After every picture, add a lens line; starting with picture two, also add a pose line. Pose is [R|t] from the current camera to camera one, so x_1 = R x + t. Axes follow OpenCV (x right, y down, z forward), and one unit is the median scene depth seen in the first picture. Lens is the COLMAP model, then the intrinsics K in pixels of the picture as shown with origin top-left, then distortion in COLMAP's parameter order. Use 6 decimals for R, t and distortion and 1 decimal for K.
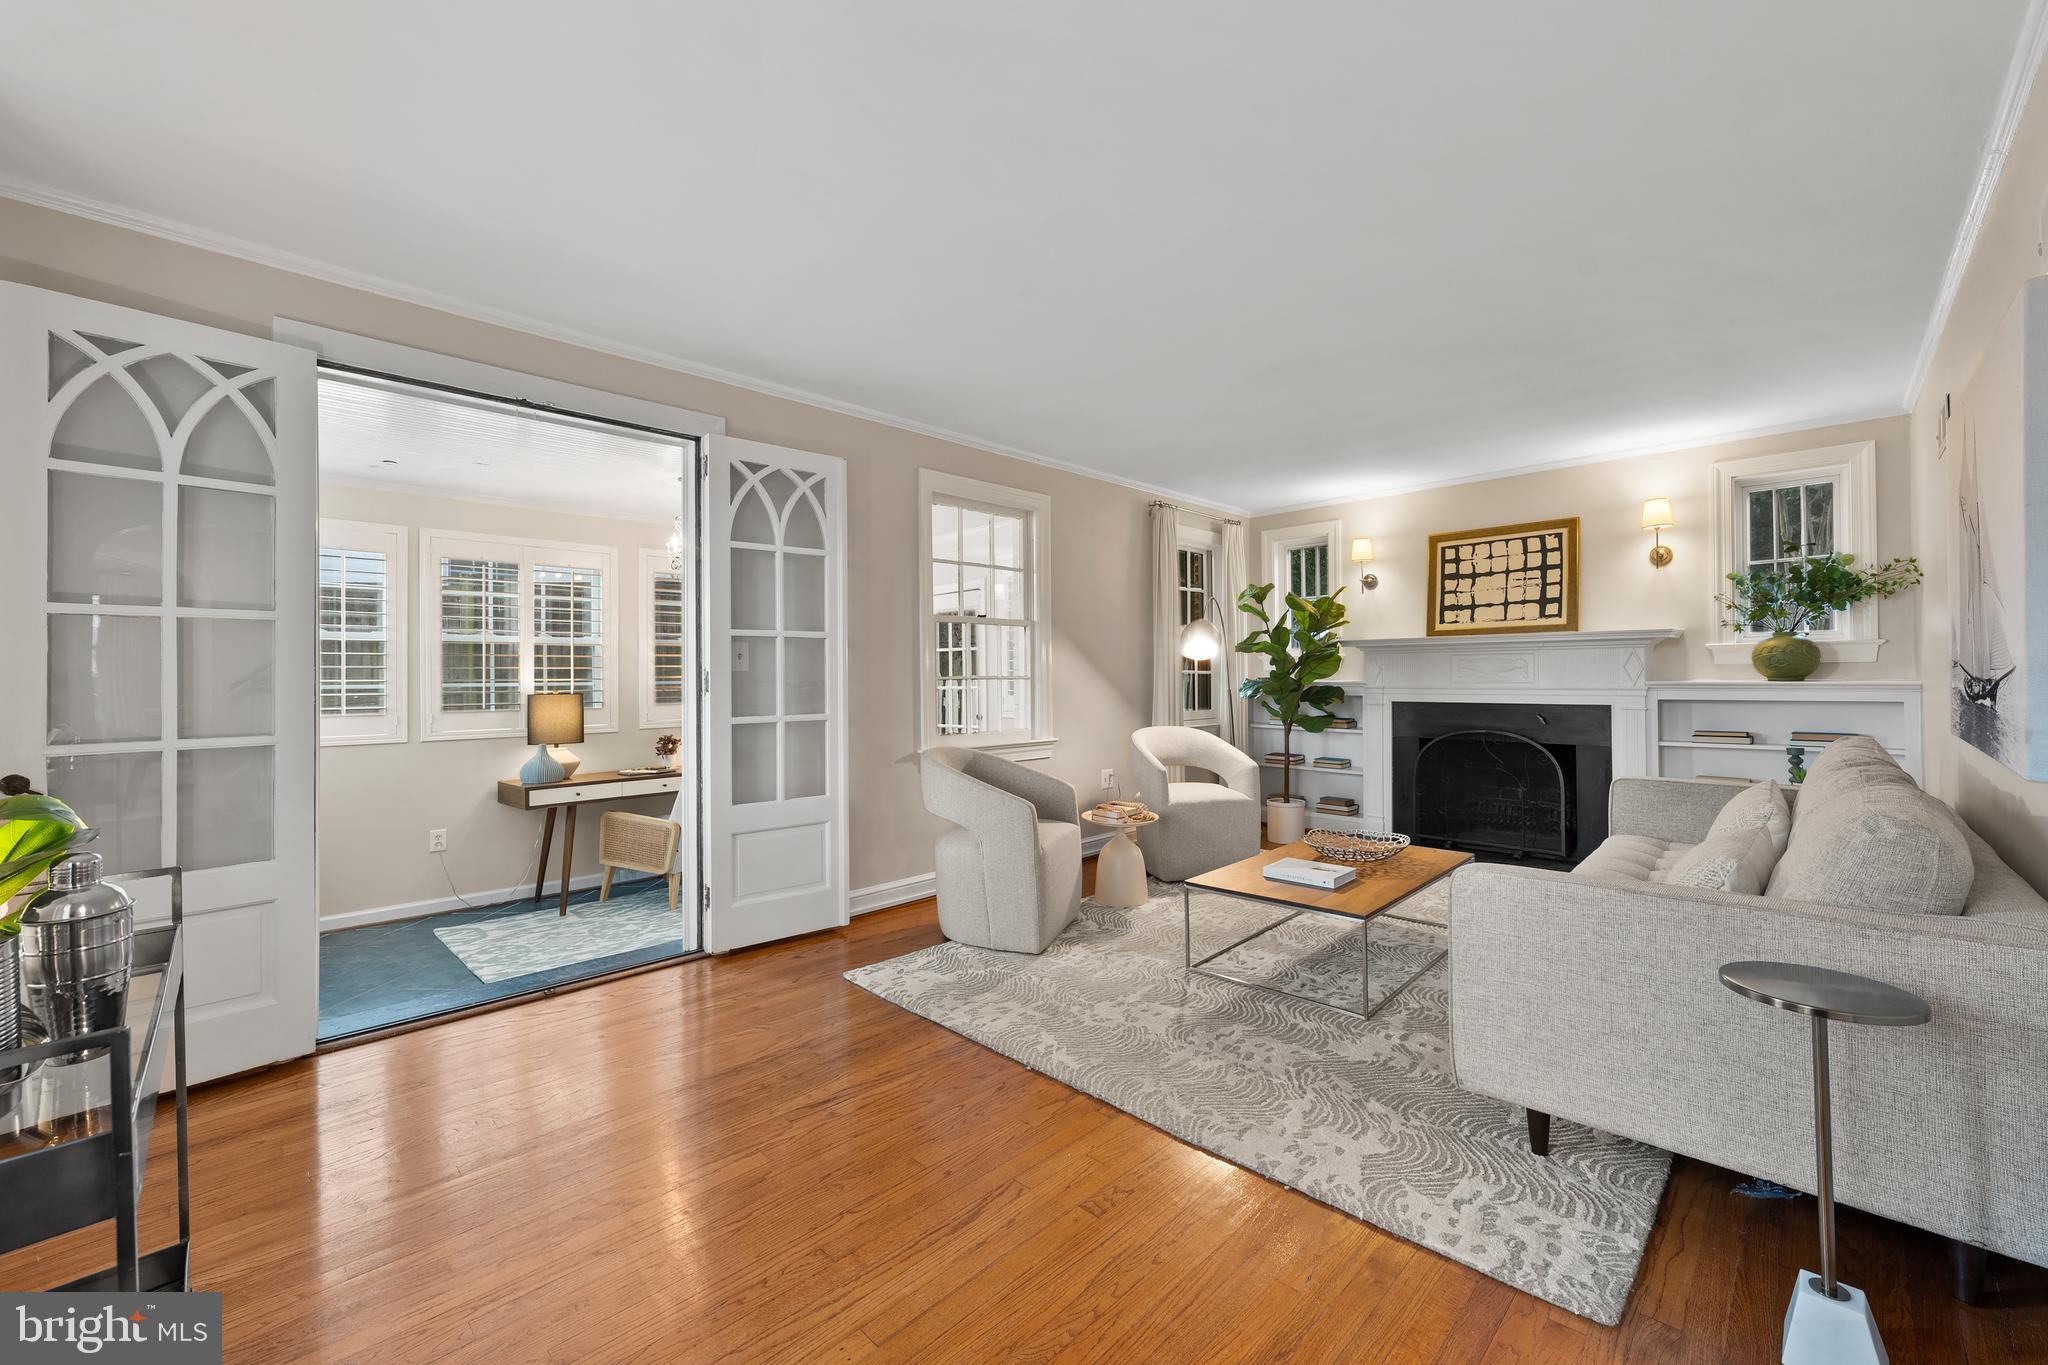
lens RADIAL K [[794.4, 0, 1027.7], [0, 794.4, 671.4], [0, 0, 1]] dist [-0.003916, -0.000230]
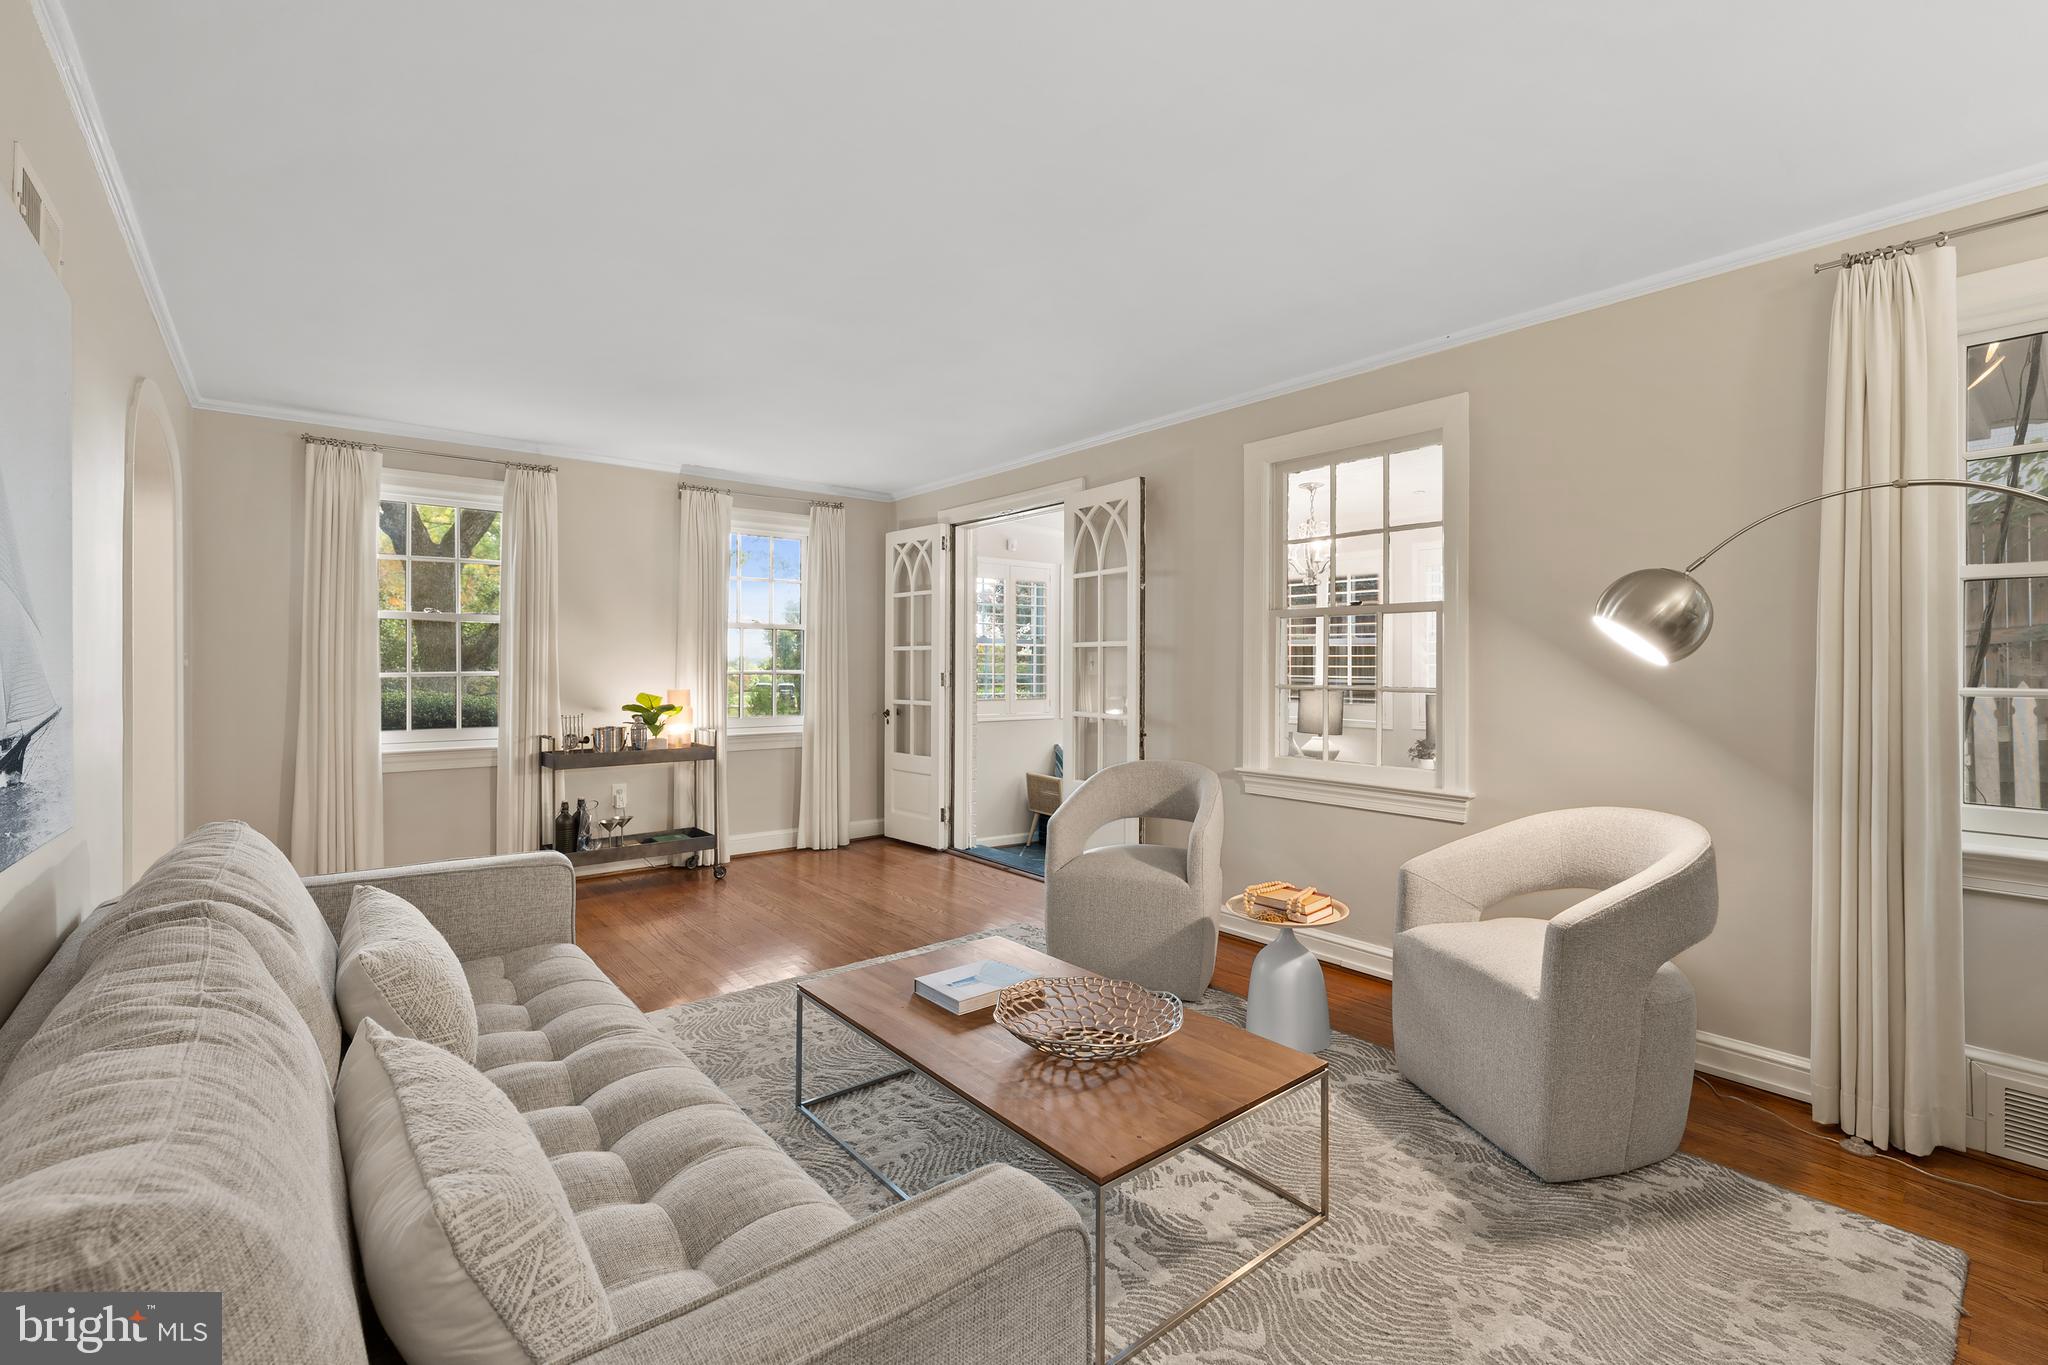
lens RADIAL K [[872.6, 0, 1027.2], [0, 872.6, 666.6], [0, 0, 1]] dist [0.003649, -0.000059]
pose [[-0.101021, 0.006149, -0.994865, 0.999193], [-0.006416, 0.999956, 0.006832, -0.017798], [0.994864, 0.007073, -0.100977, 1.004167]]
